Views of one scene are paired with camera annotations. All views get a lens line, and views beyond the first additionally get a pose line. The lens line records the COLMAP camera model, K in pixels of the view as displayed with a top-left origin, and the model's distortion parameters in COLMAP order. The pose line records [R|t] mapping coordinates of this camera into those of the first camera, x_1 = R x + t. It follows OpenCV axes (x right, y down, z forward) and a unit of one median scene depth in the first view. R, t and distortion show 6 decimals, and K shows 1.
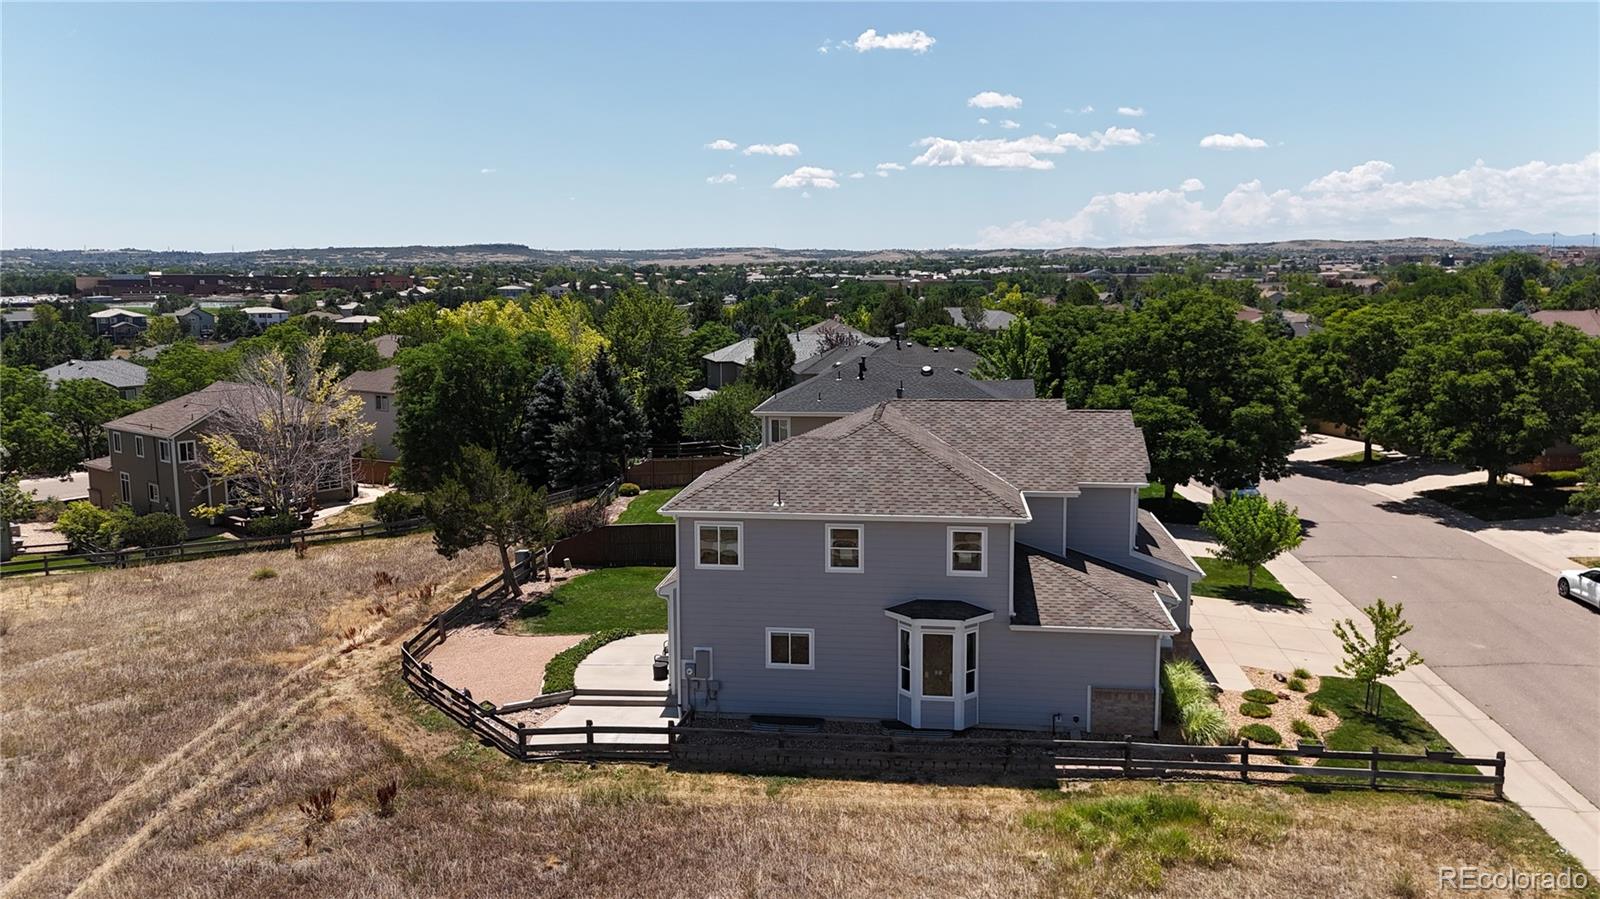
lens RADIAL K [[1179.4, 0, 801.4], [0, 1179.4, 443.0], [0, 0, 1]] dist [0.069681, -0.072038]
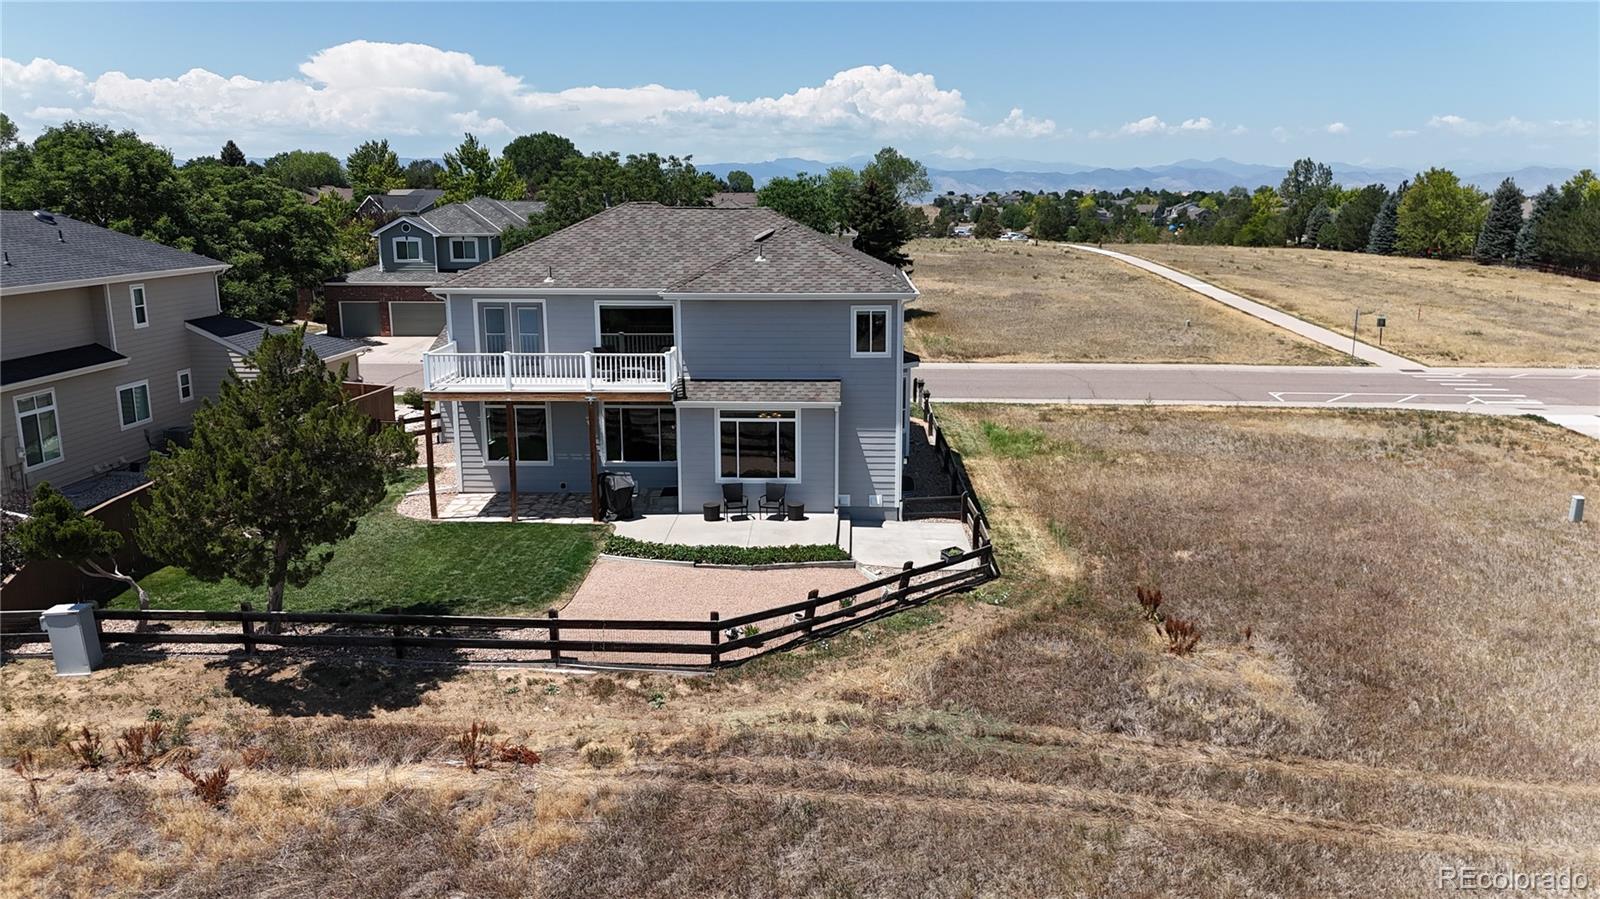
lens RADIAL K [[1179.4, 0, 801.4], [0, 1179.4, 443.0], [0, 0, 1]] dist [0.069681, -0.072038]
pose [[-0.075607, -0.195955, 0.977694, -1.085117], [0.139163, 0.968831, 0.204940, -0.033751], [-0.987379, 0.151553, -0.045980, 1.181245]]
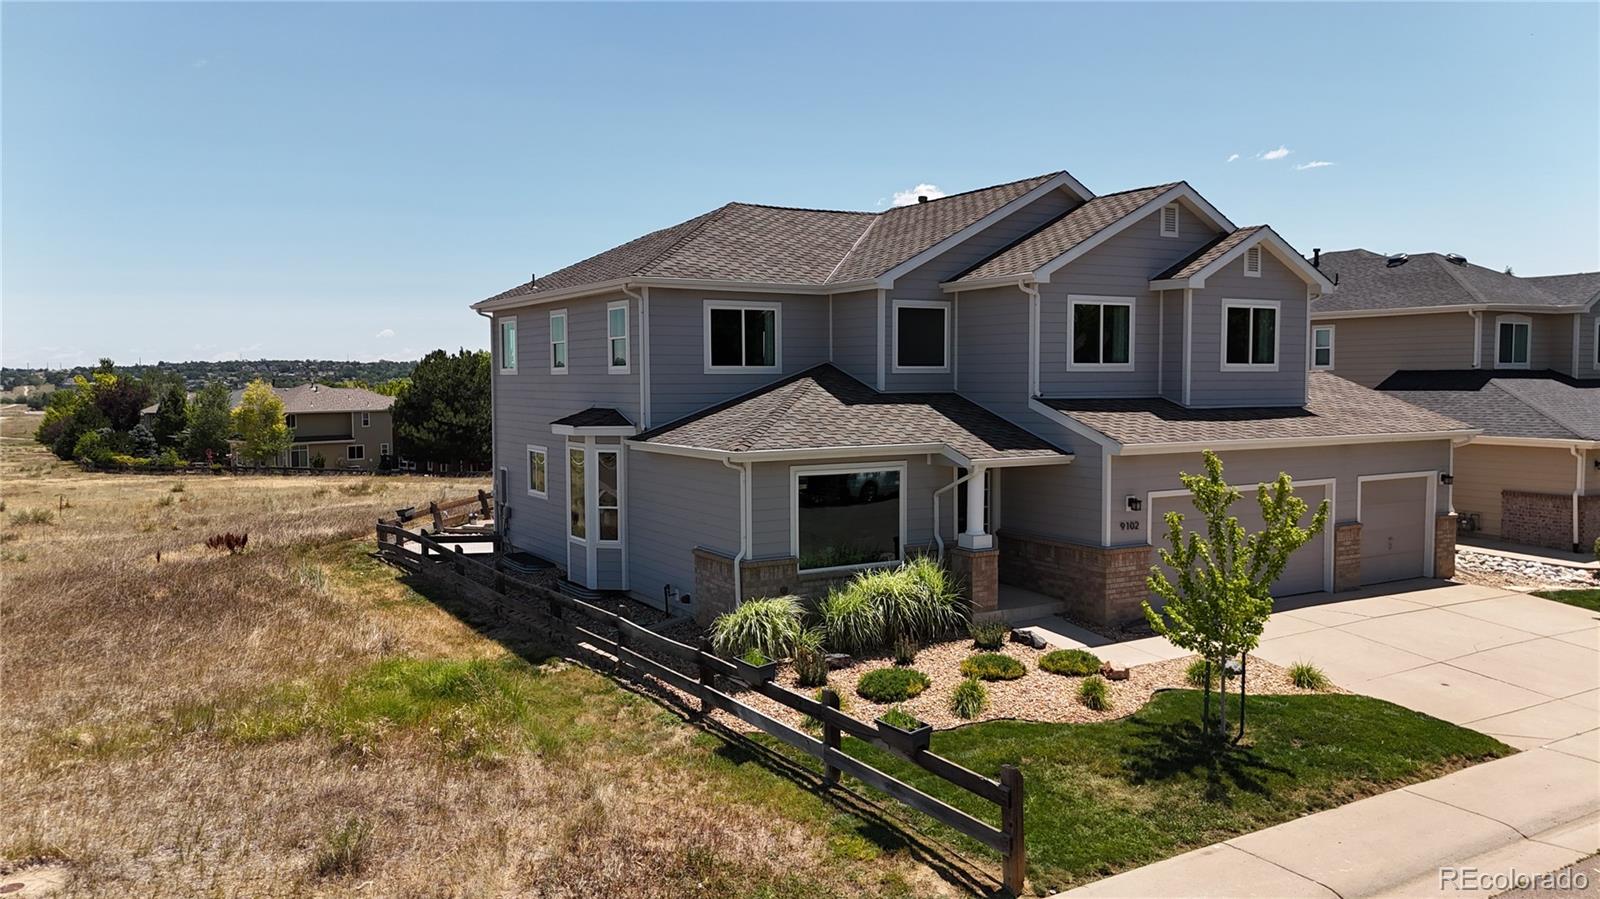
lens RADIAL K [[1179.4, 0, 801.4], [0, 1179.4, 443.0], [0, 0, 1]] dist [0.069681, -0.072038]
pose [[0.615370, 0.047062, -0.786832, 0.774608], [-0.106049, 0.994084, -0.023481, 0.160312], [0.781072, 0.097892, 0.616720, 0.661207]]
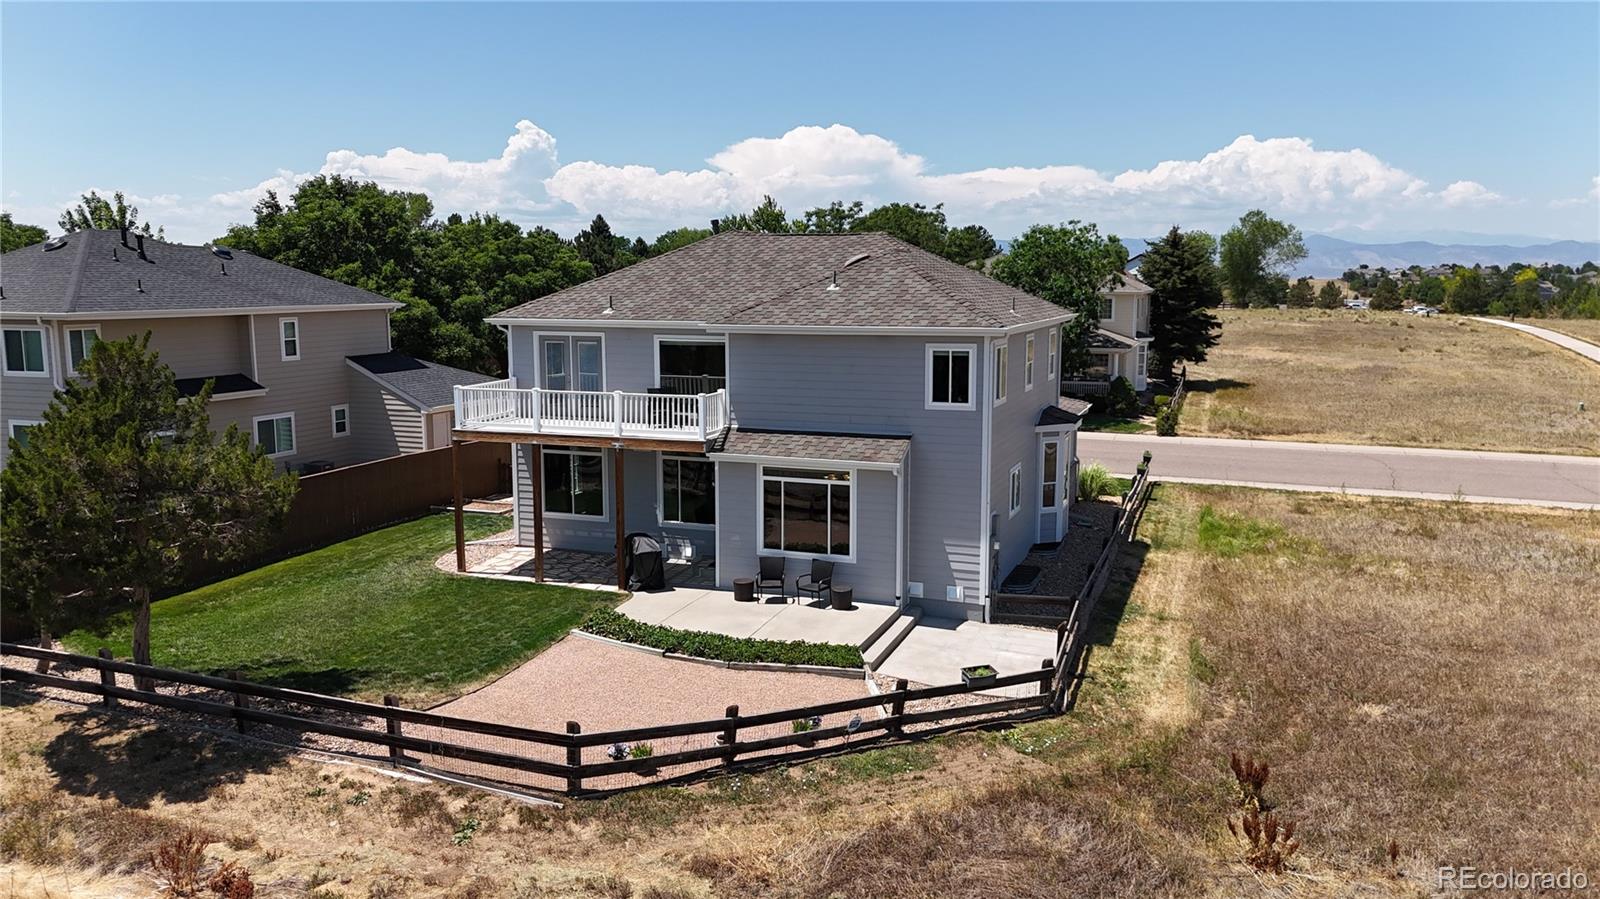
lens RADIAL K [[1179.4, 0, 801.4], [0, 1179.4, 443.0], [0, 0, 1]] dist [0.069681, -0.072038]
pose [[0.239996, -0.130607, 0.961948, -0.882961], [0.132049, 0.986090, 0.100940, 0.037601], [-0.961751, 0.102800, 0.253904, 0.966327]]
